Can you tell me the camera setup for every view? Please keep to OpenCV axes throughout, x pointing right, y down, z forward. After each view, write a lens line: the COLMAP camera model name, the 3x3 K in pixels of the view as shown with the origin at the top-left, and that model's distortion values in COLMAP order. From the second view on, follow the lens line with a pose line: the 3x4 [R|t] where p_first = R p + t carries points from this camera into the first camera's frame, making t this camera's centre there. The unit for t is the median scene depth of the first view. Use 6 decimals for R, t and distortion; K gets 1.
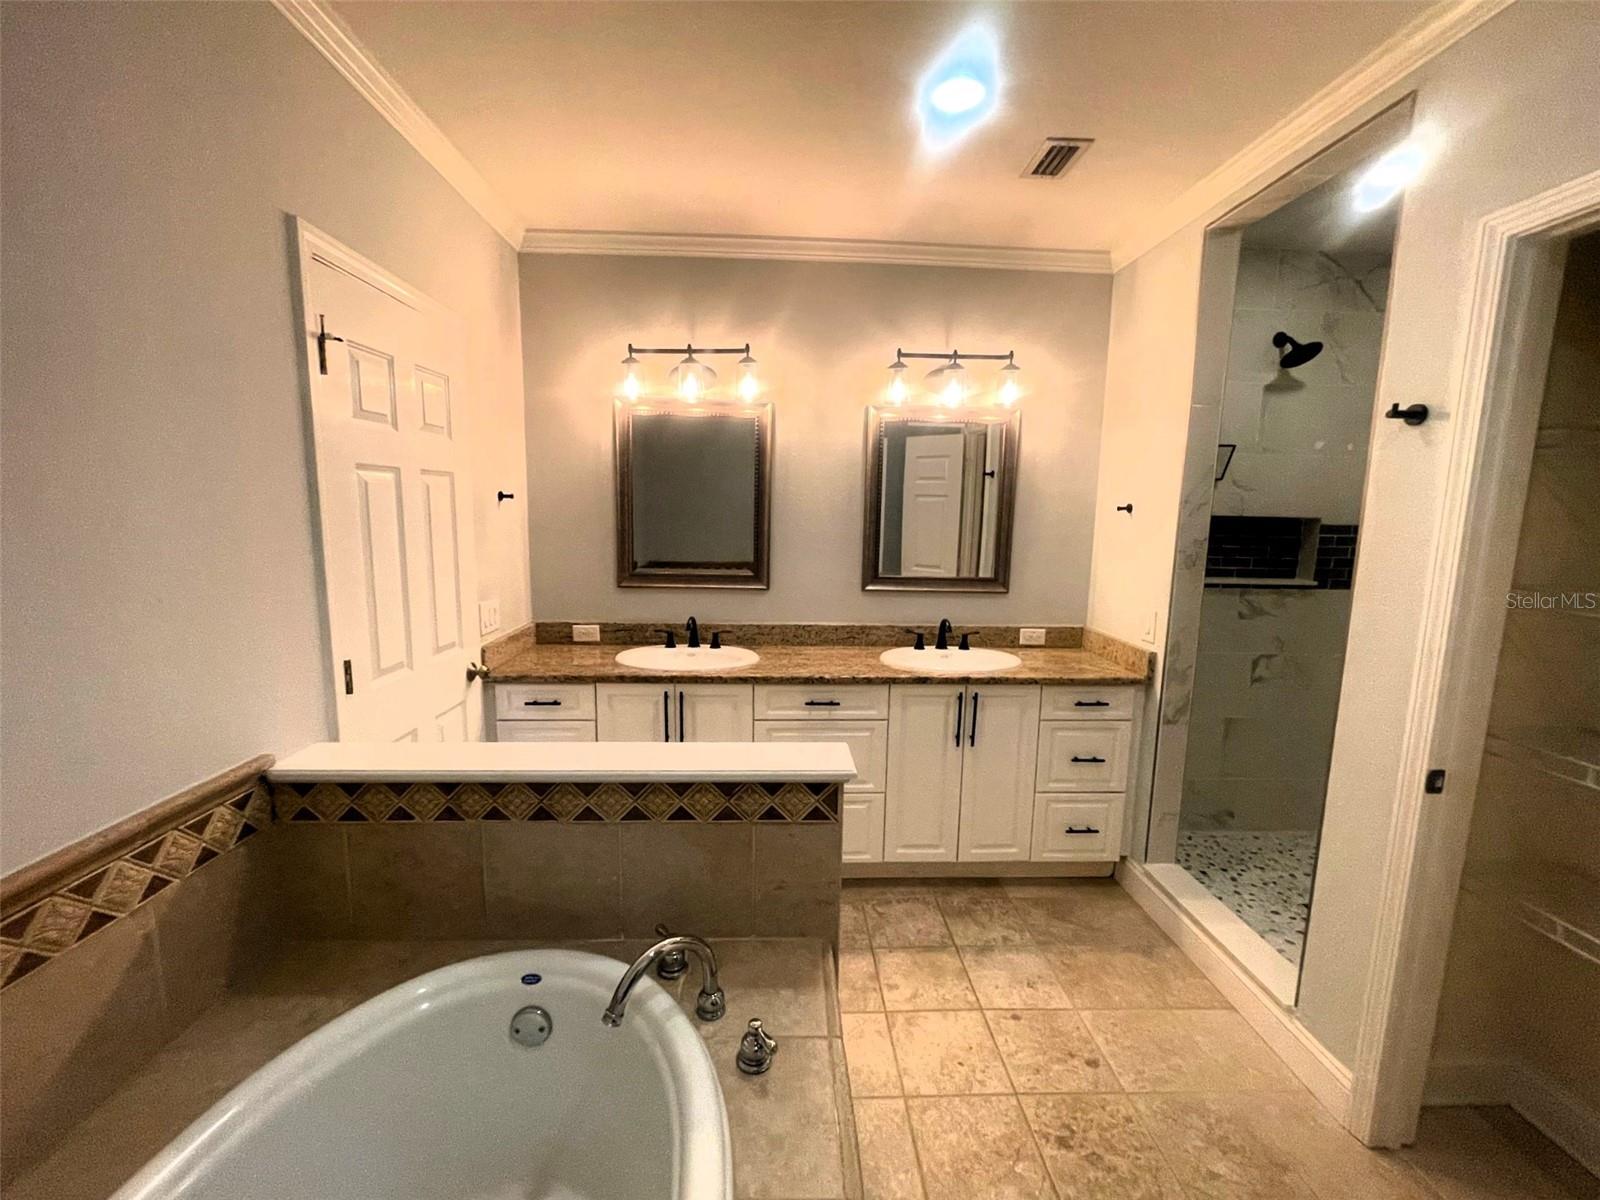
lens RADIAL K [[648.3, 0, 796.4], [0, 648.3, 601.2], [0, 0, 1]] dist [-0.007099, 0.001499]
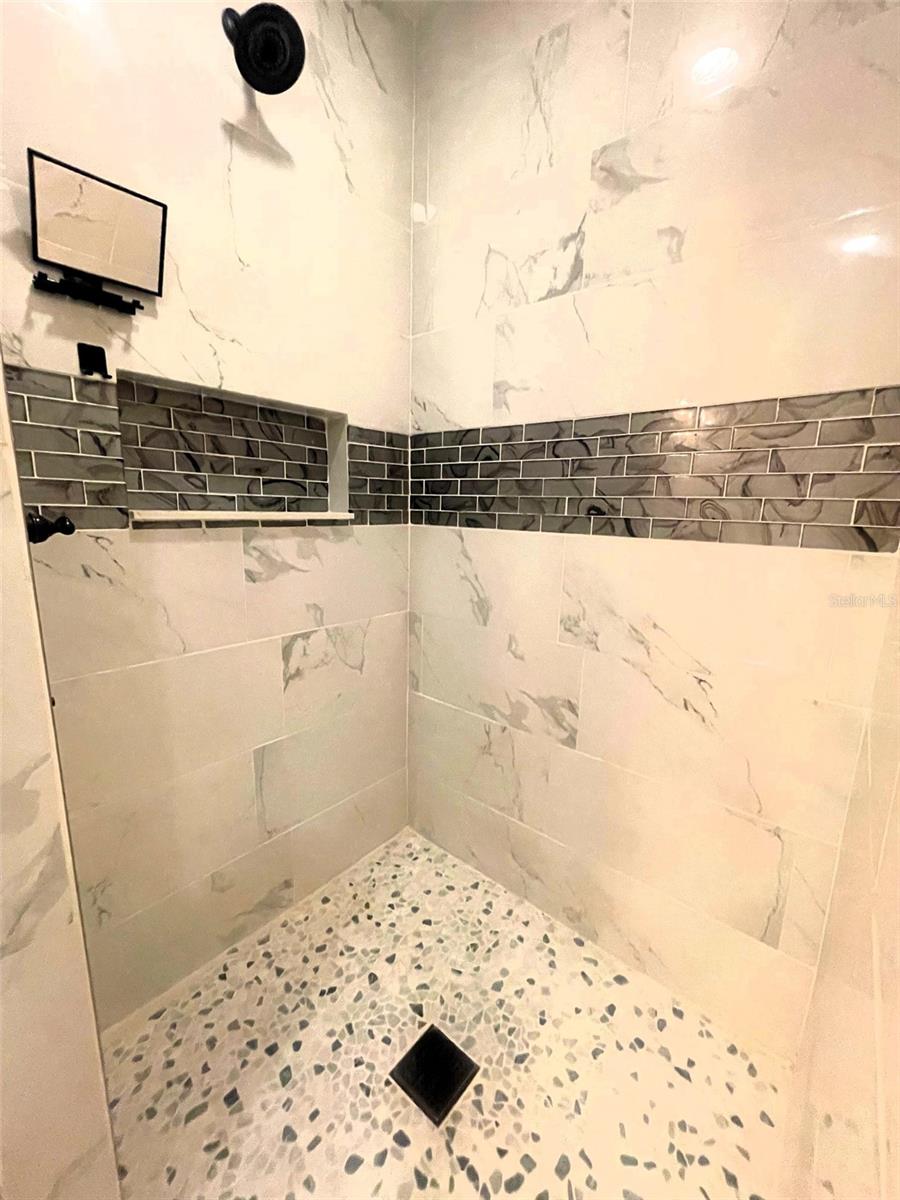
lens RADIAL K [[486.2, 0, 448.5], [0, 486.2, 595.2], [0, 0, 1]] dist [-0.007099, 0.001499]
pose [[0.666975, -0.138862, 0.732026, 0.489965], [0.094316, 0.990311, 0.101923, 0.011534], [-0.739087, 0.001062, 0.673610, 0.585283]]
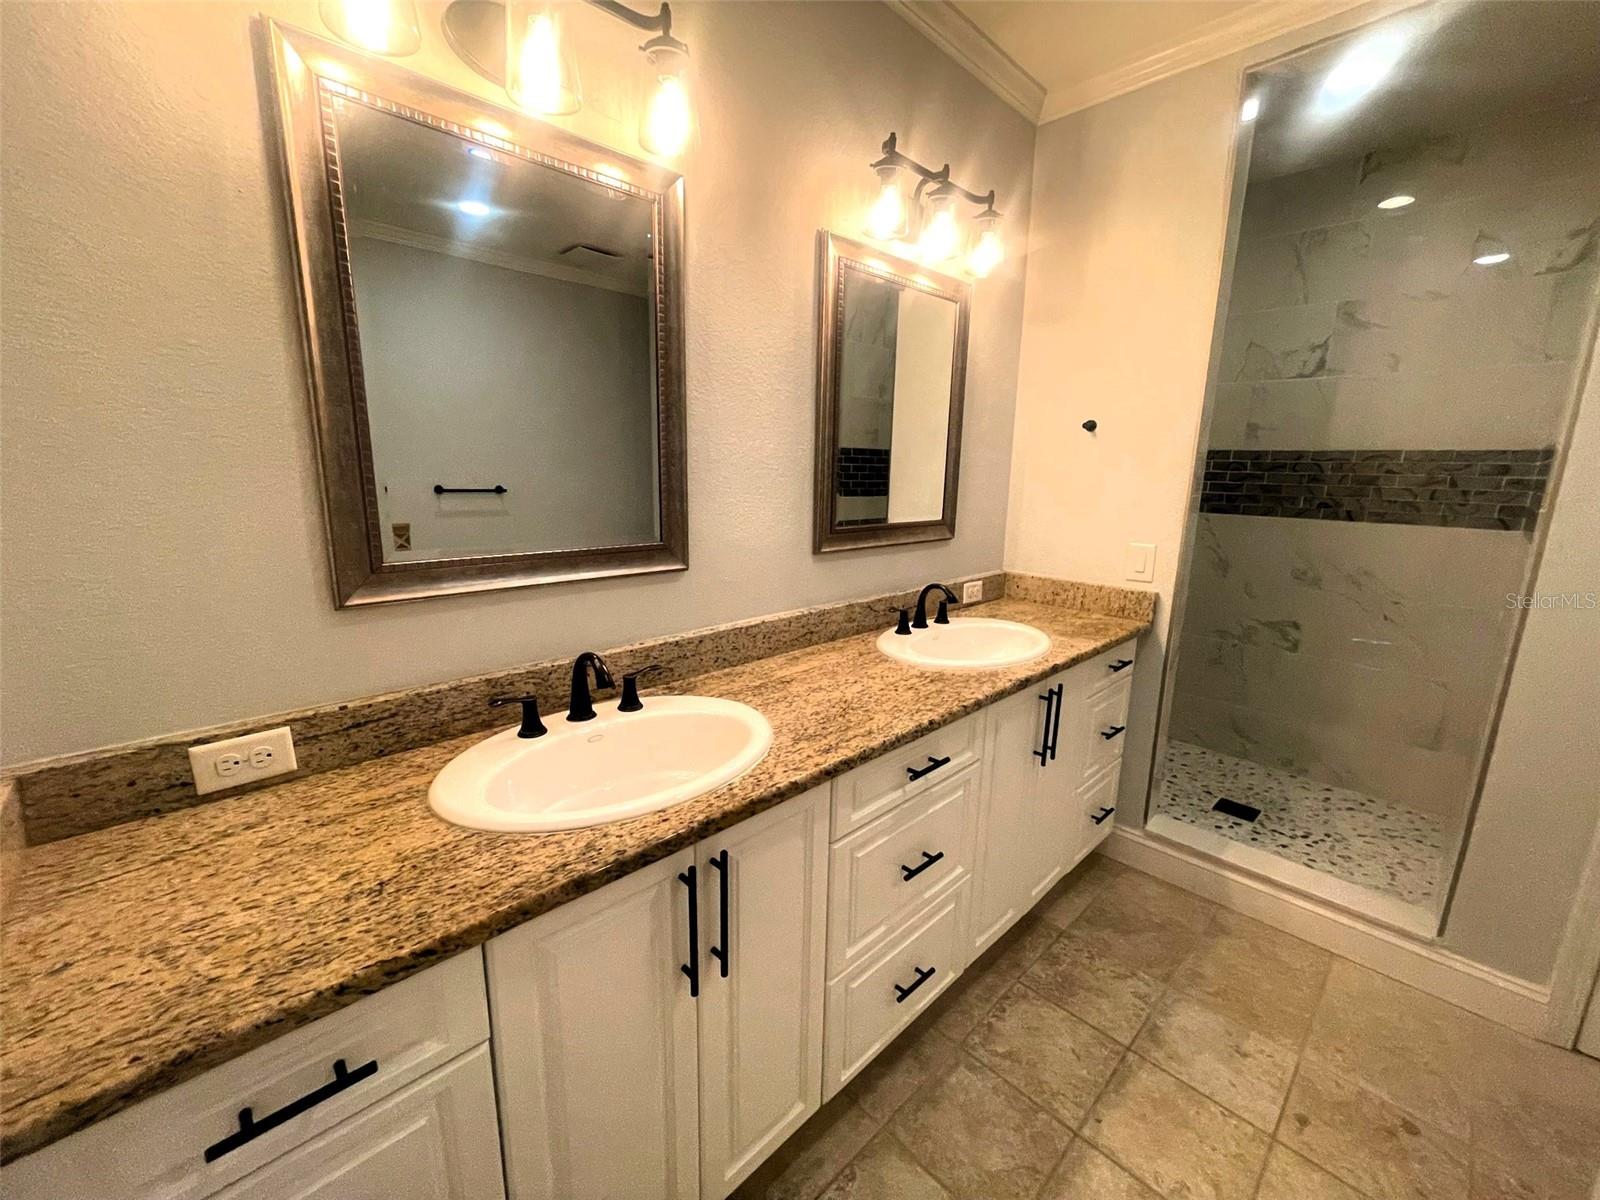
lens RADIAL K [[648.3, 0, 798.4], [0, 648.3, 599.9], [0, 0, 1]] dist [-0.007099, 0.001499]
pose [[0.750667, -0.140829, 0.645497, -0.313782], [0.090615, 0.989731, 0.110553, -0.043352], [-0.654437, -0.024497, 0.755720, 0.561589]]
